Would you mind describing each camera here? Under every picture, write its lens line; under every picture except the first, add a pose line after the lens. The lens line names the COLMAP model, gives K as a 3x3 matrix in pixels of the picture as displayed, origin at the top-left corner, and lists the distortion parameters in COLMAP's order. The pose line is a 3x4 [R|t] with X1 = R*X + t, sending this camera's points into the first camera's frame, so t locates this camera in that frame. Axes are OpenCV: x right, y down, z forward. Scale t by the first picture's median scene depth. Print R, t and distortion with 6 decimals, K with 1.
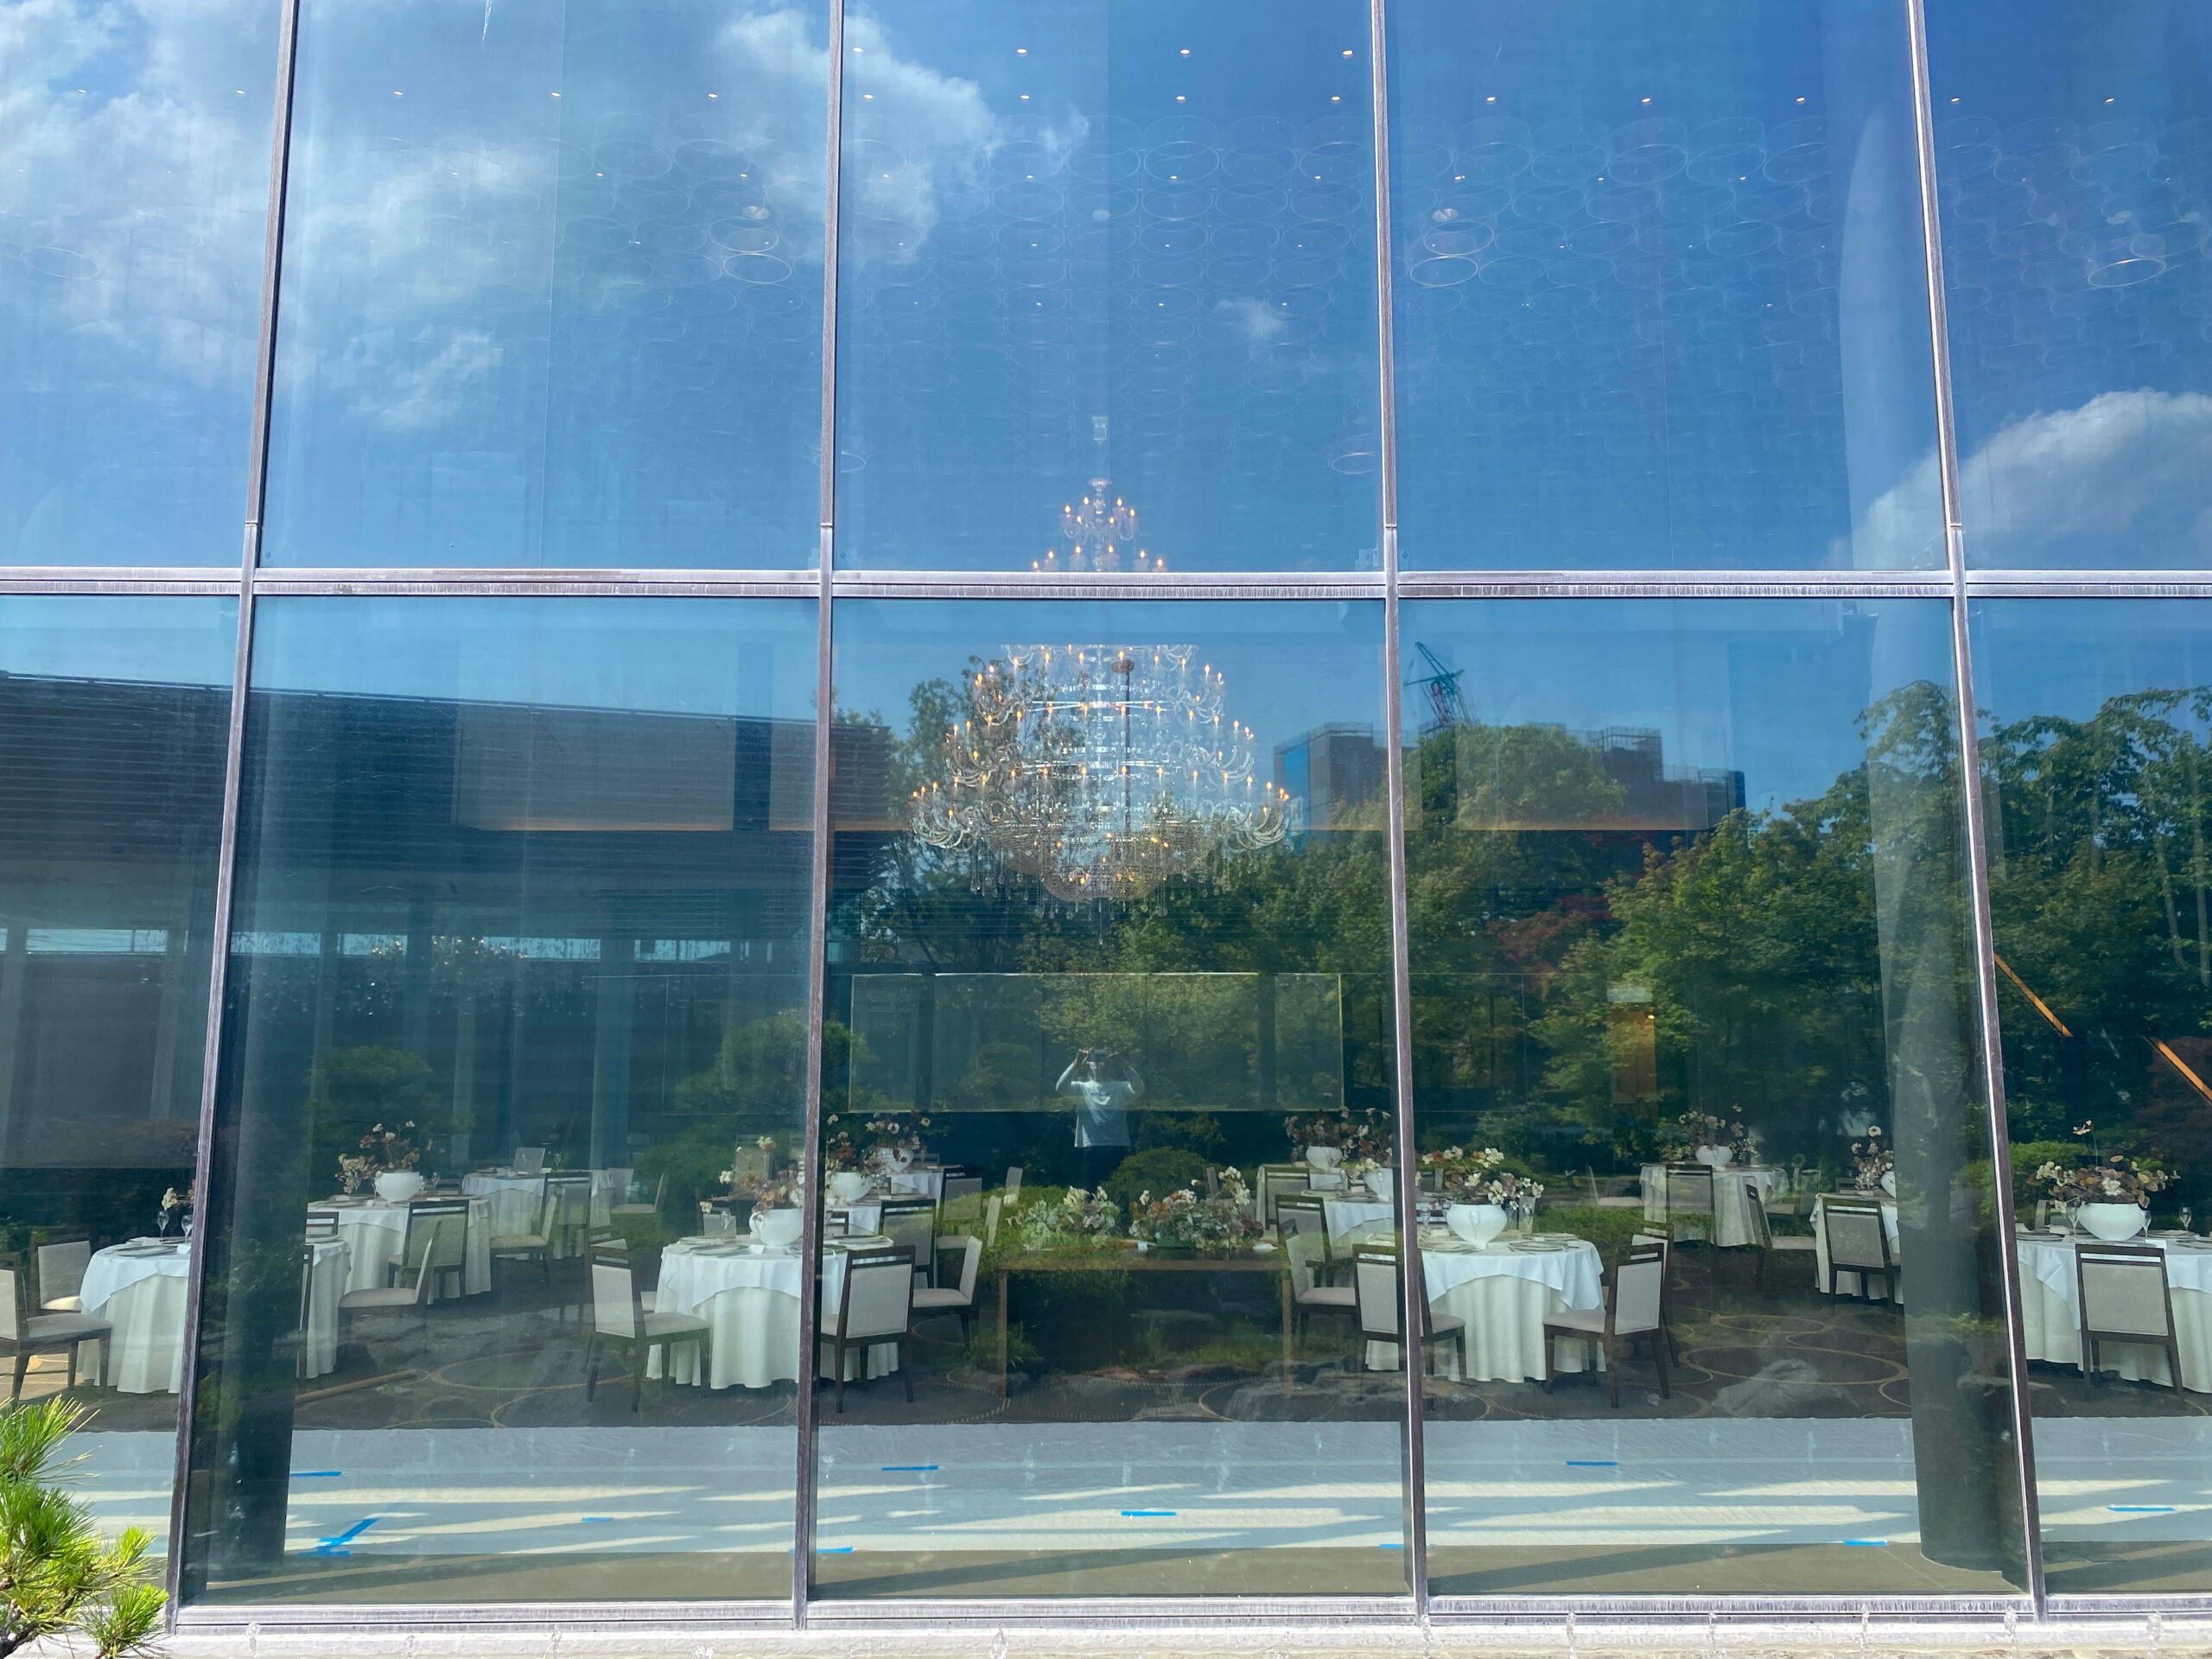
lens RADIAL K [[1681.7, 0, 1118.3], [0, 1681.7, 824.1], [0, 0, 1]] dist [-0.016575, 0.031346]
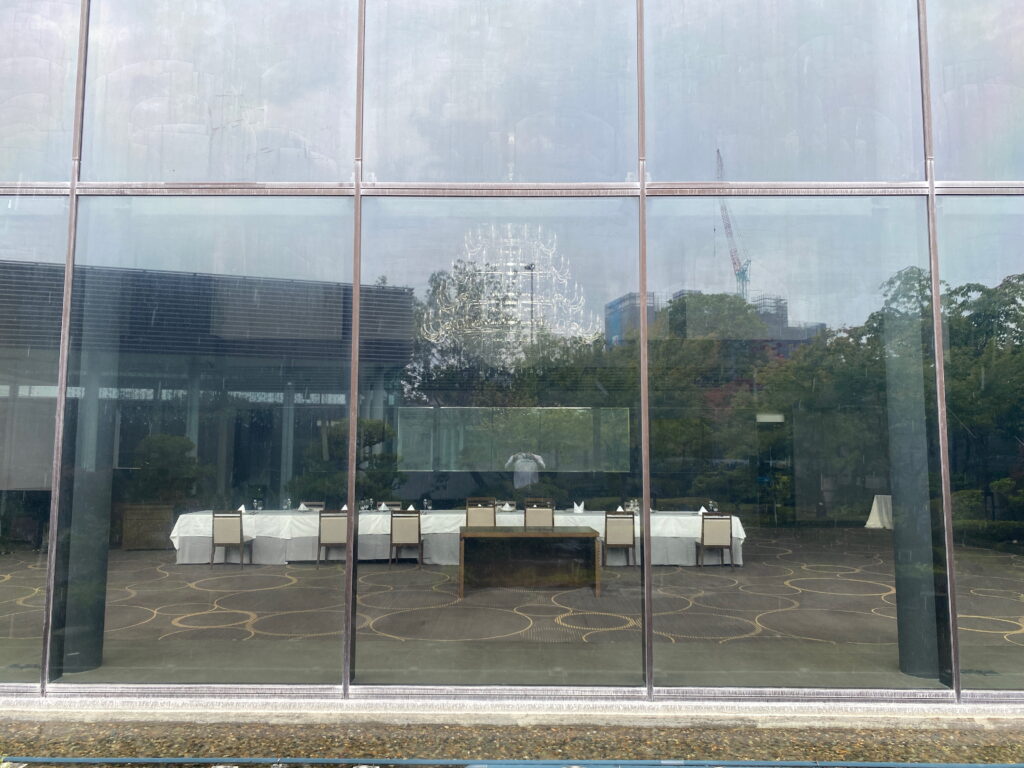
lens RADIAL K [[780.3, 0, 511.7], [0, 780.3, 381.2], [0, 0, 1]] dist [0.005508, 0.001386]
pose [[0.999673, 0.003138, -0.025368, 0.021036], [-0.002018, 0.999026, 0.044068, 0.028287], [0.025482, -0.044003, 0.998706, 0.039063]]
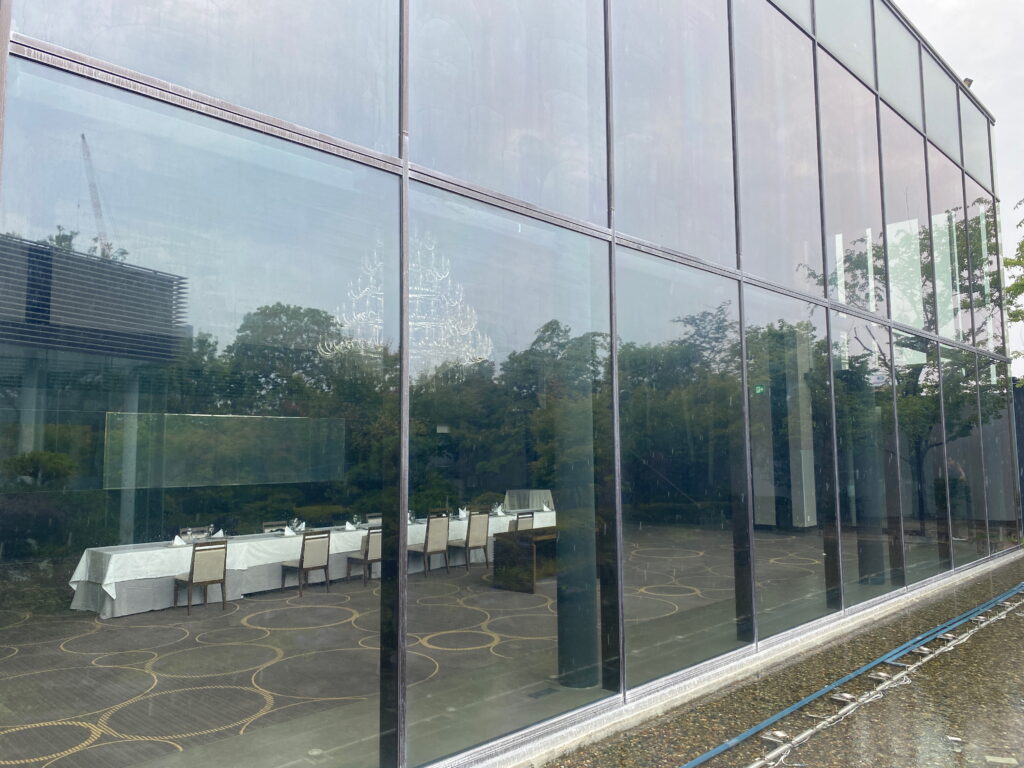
lens RADIAL K [[780.1, 0, 515.0], [0, 780.1, 380.5], [0, 0, 1]] dist [0.006573, -0.000702]
pose [[0.709197, 0.061209, 0.702348, -0.823542], [-0.089825, 0.995950, 0.003905, 0.032038], [-0.699264, -0.065857, 0.711823, 0.219881]]
